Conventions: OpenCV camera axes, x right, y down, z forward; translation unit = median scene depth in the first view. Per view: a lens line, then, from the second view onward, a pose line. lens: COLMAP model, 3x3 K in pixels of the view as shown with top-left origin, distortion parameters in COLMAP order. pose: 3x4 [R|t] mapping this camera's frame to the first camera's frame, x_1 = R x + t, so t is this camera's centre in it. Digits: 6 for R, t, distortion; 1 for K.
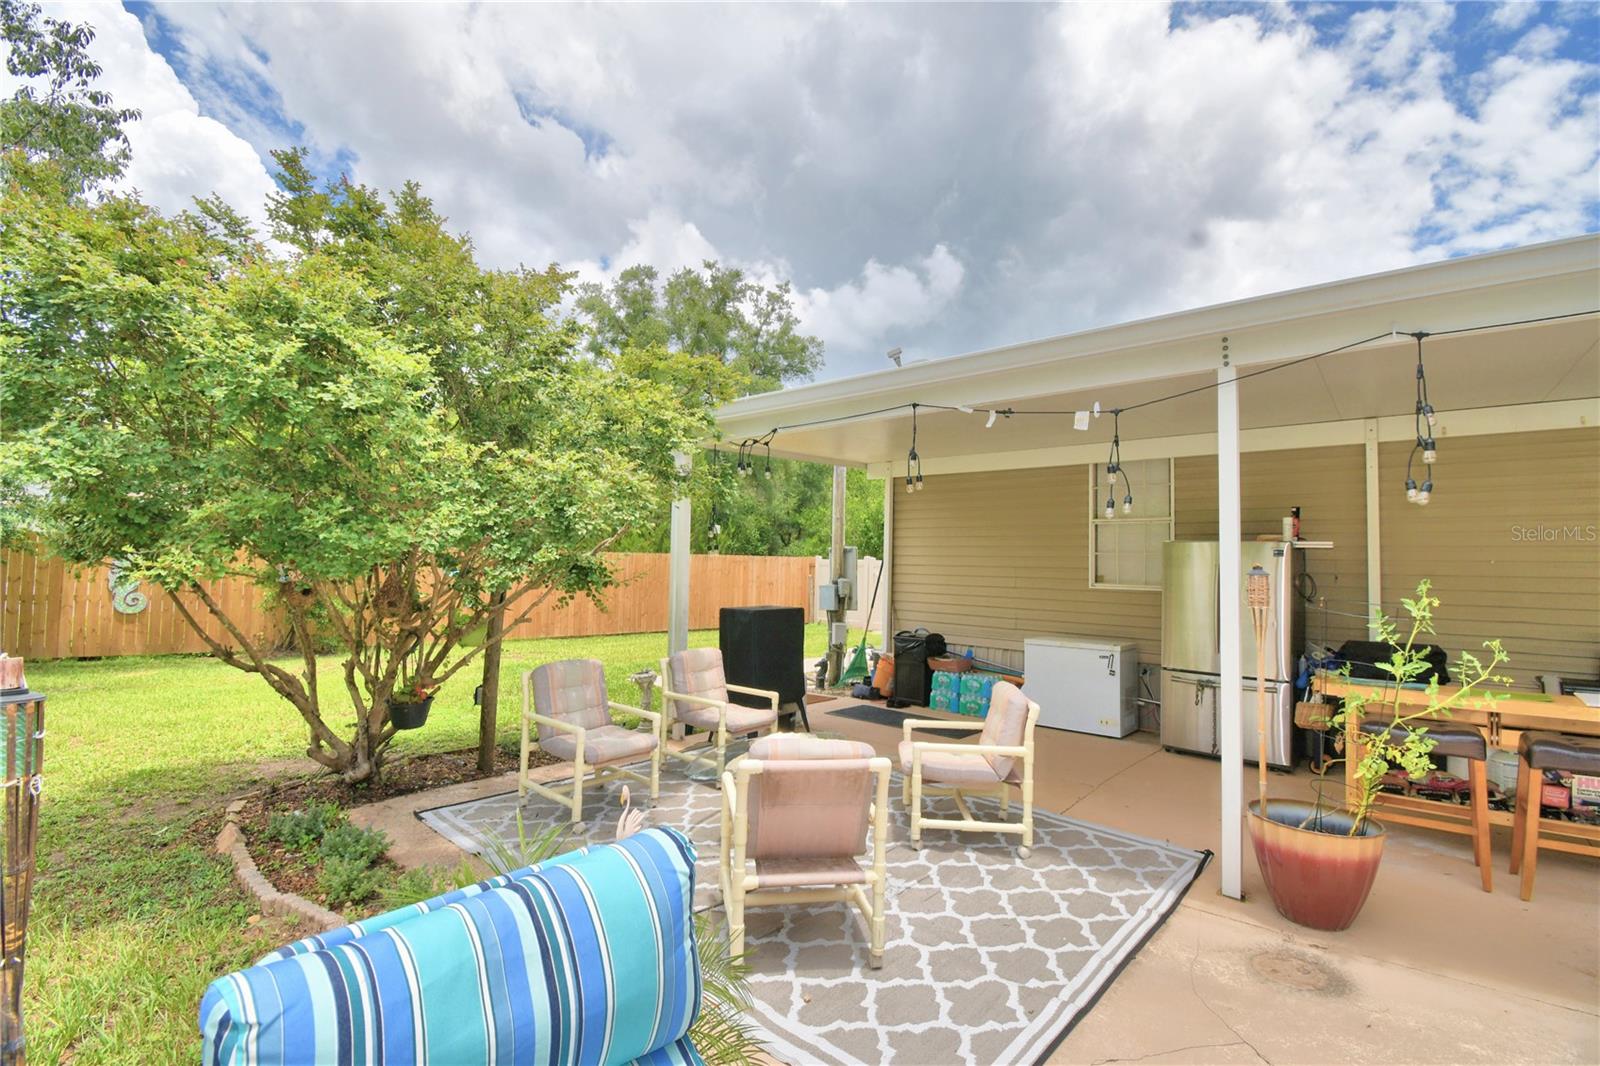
lens RADIAL K [[702.2, 0, 795.0], [0, 702.2, 530.8], [0, 0, 1]] dist [0.019030, -0.024597]
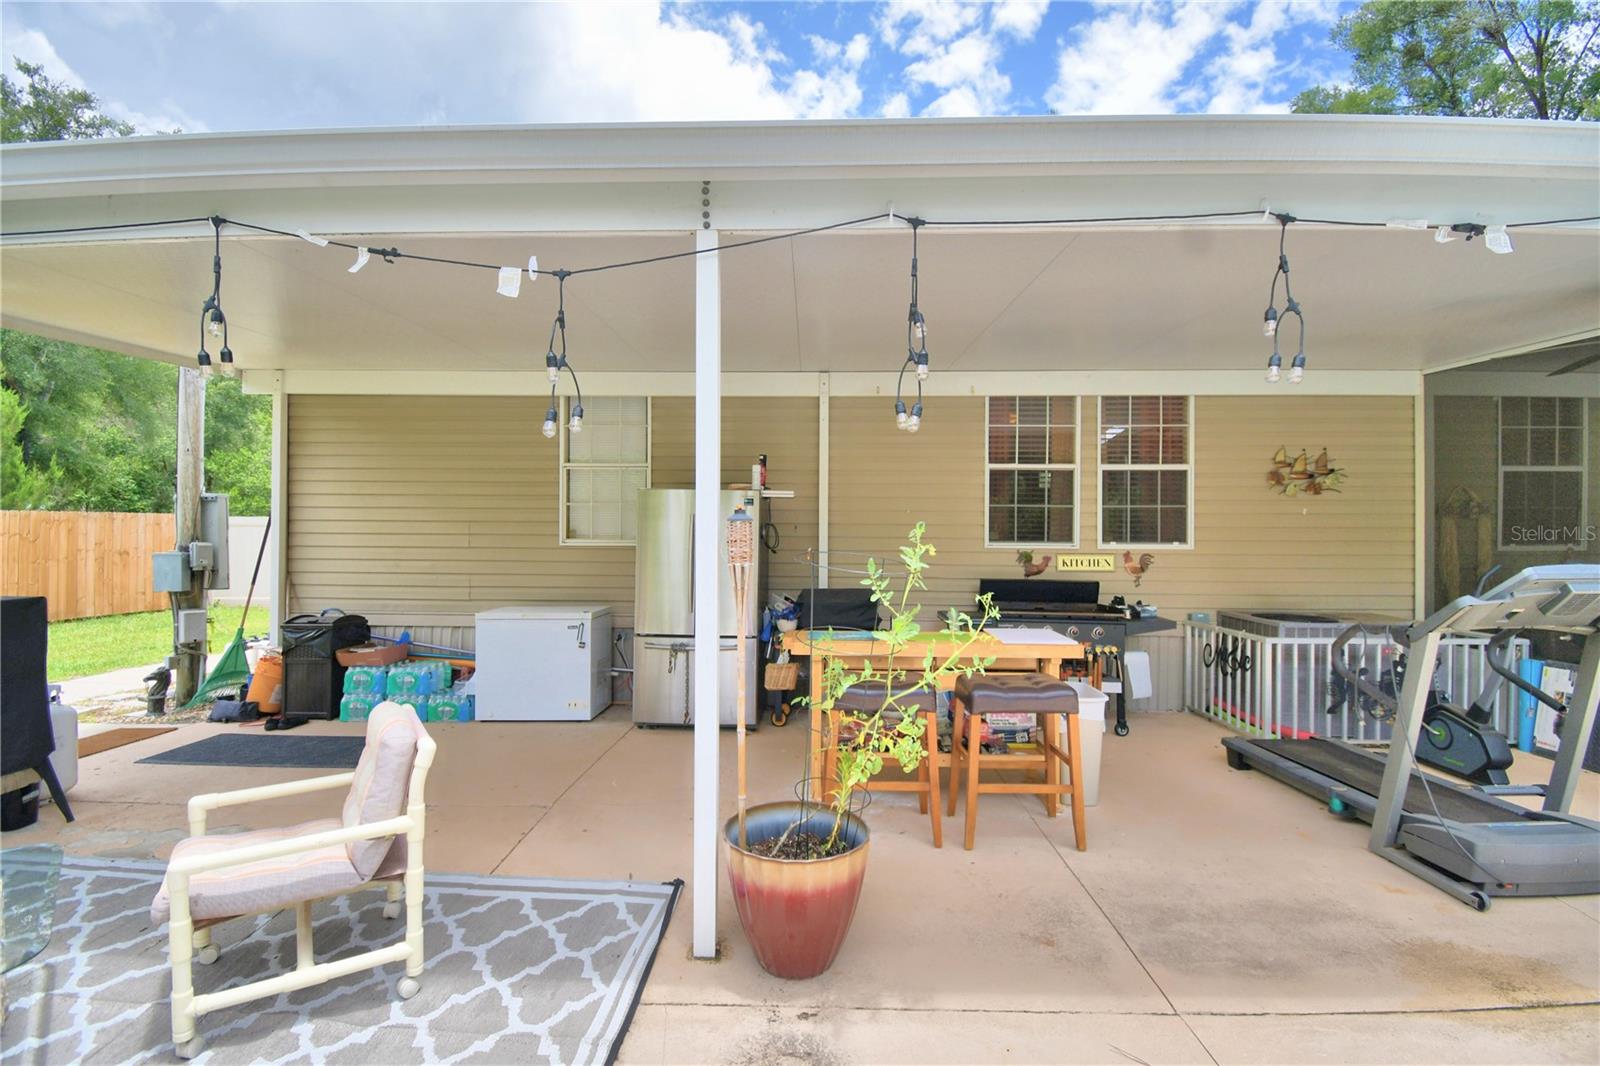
lens RADIAL K [[702.2, 0, 795.0], [0, 702.2, 530.8], [0, 0, 1]] dist [0.019030, -0.024597]
pose [[0.773758, -0.017675, 0.633234, 0.134205], [-0.019823, 0.998446, 0.052091, 0.019366], [-0.633171, -0.052859, 0.772205, 0.225746]]
